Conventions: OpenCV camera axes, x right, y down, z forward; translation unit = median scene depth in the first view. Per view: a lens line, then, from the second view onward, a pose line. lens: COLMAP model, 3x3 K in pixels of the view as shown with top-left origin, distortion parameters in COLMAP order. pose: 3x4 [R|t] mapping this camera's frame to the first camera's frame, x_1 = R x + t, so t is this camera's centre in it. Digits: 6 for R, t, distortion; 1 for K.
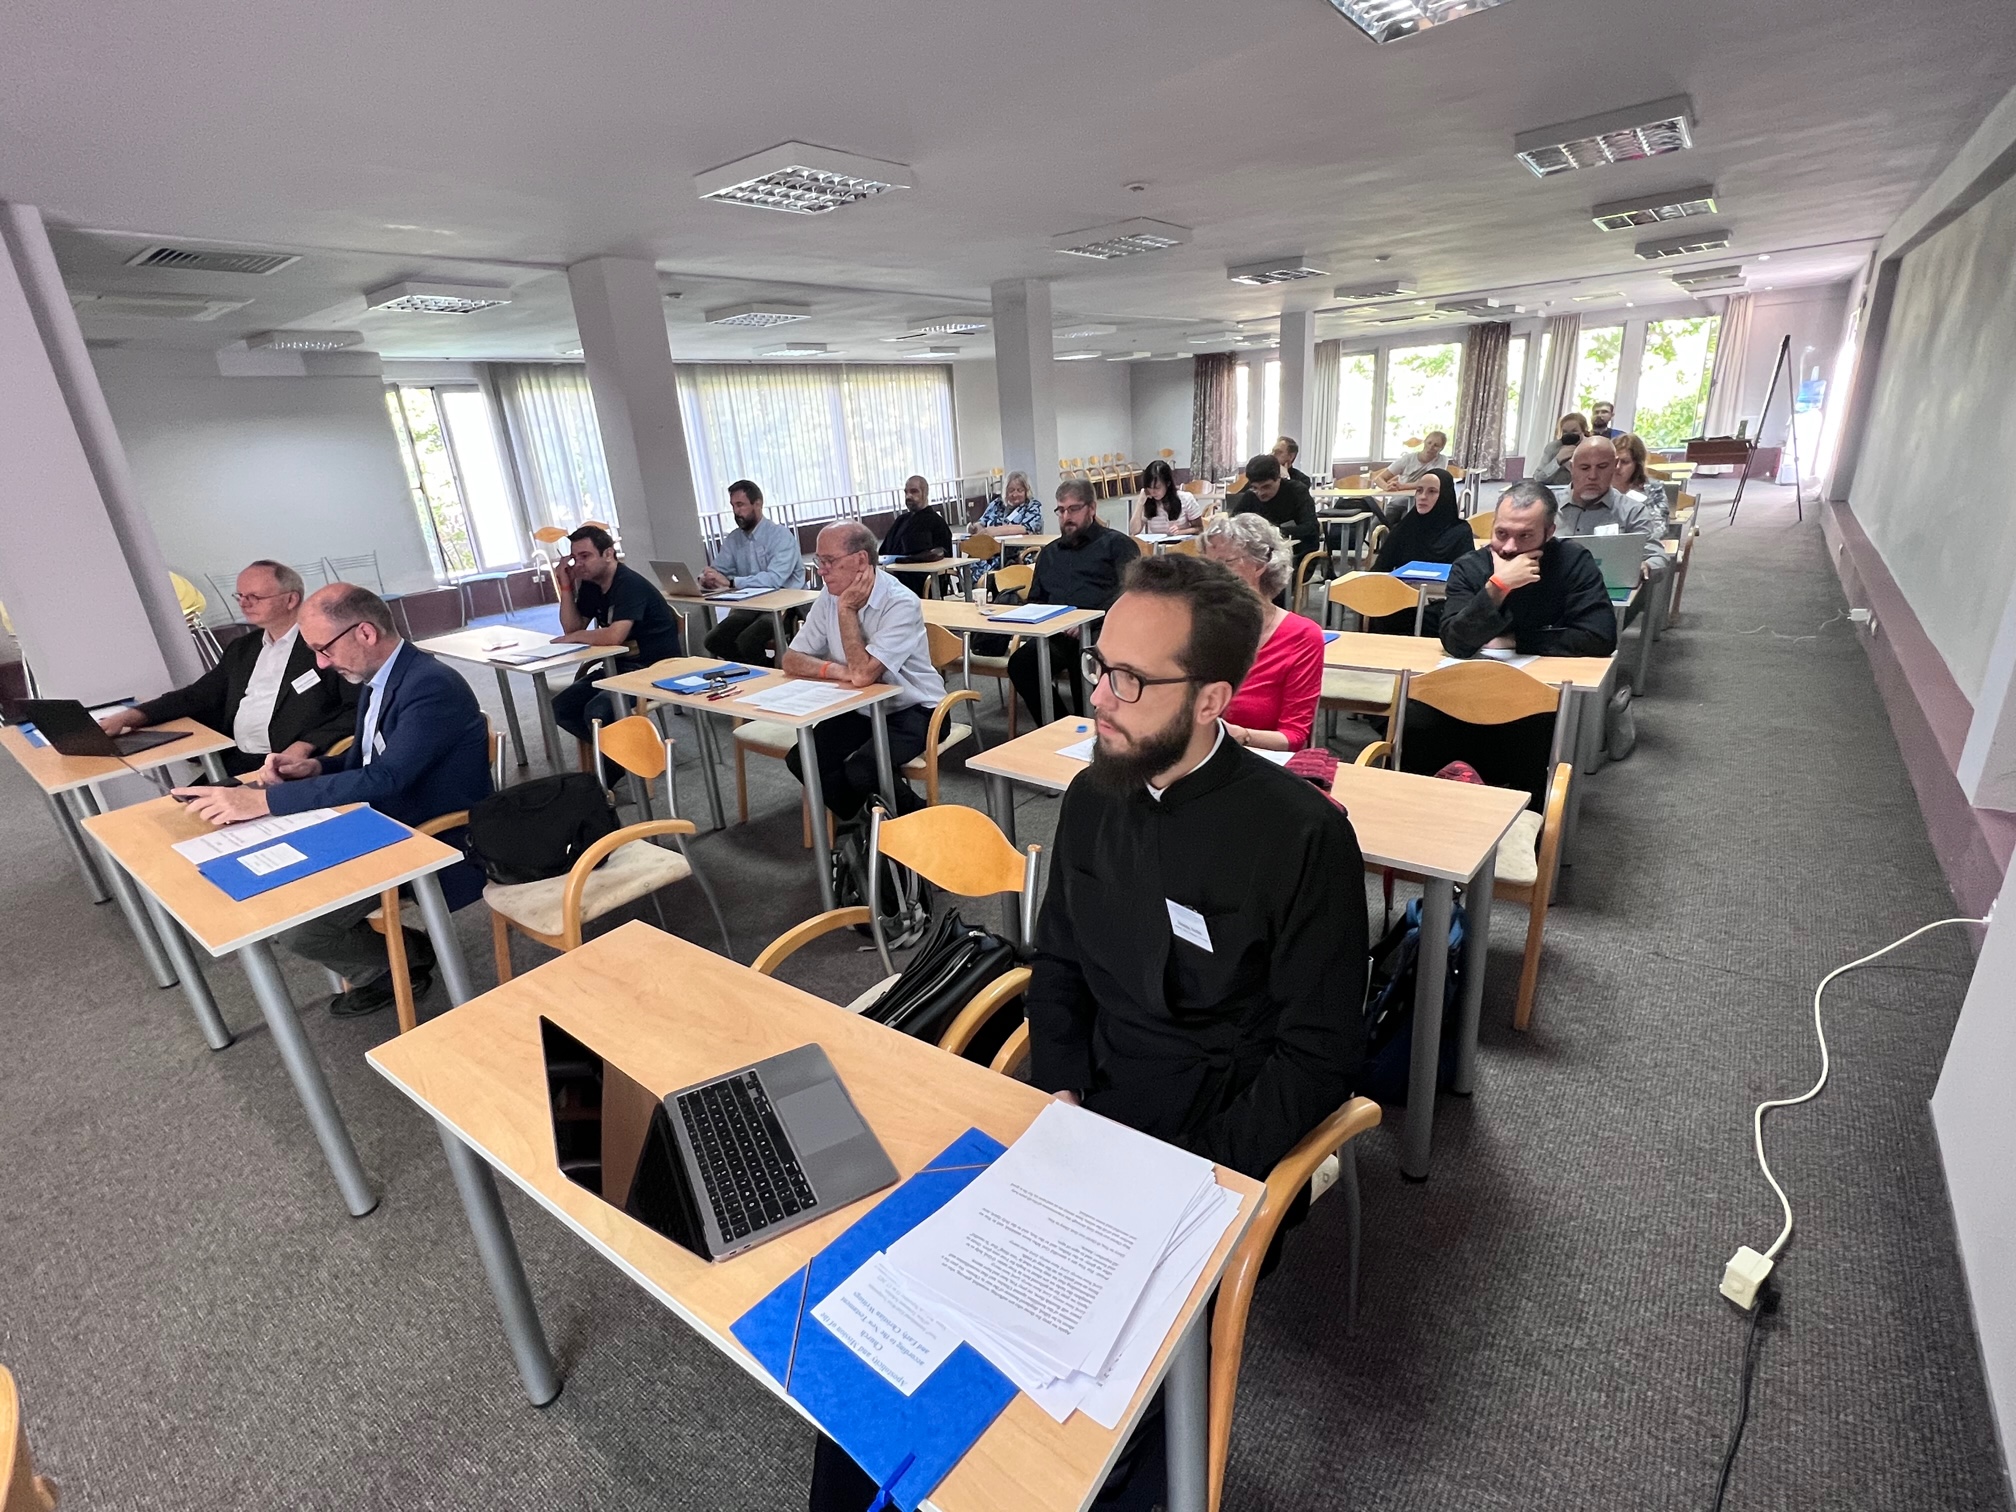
lens RADIAL K [[945.2, 0, 1008.0], [0, 945.2, 756.0], [0, 0, 1]] dist [-0.002380, -0.000206]
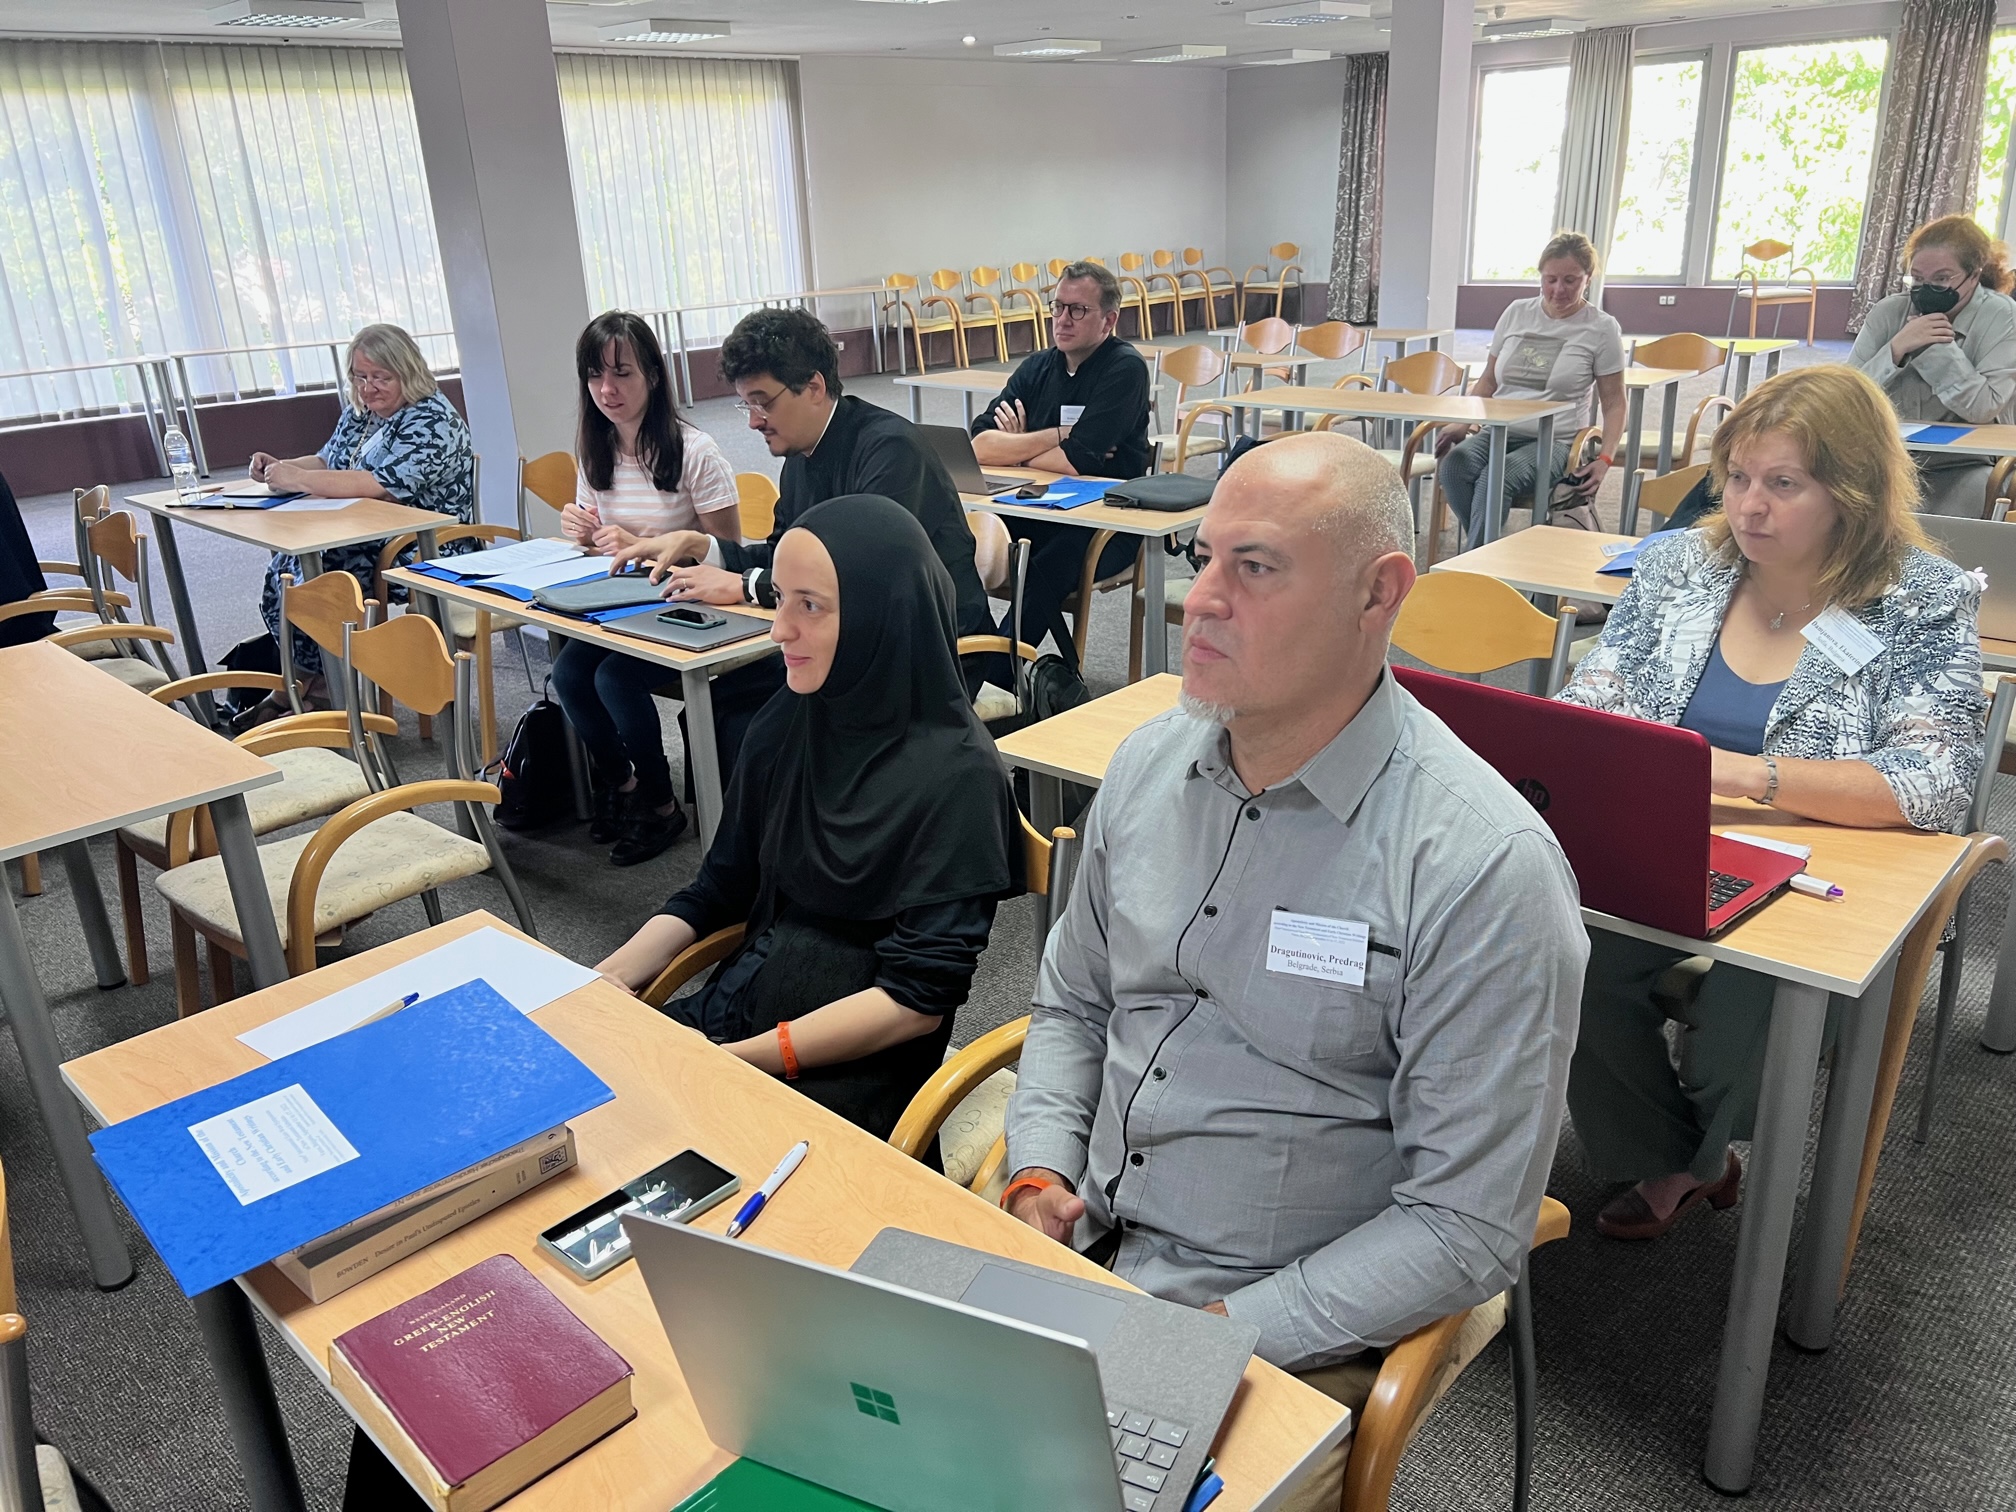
lens RADIAL K [[1530.5, 0, 1008.0], [0, 1530.5, 756.0], [0, 0, 1]] dist [0.053280, -0.061329]
pose [[0.991219, 0.072297, -0.110716, 0.150415], [-0.069617, 0.997184, 0.027888, -0.071780], [0.112420, -0.019936, 0.993461, 0.176336]]
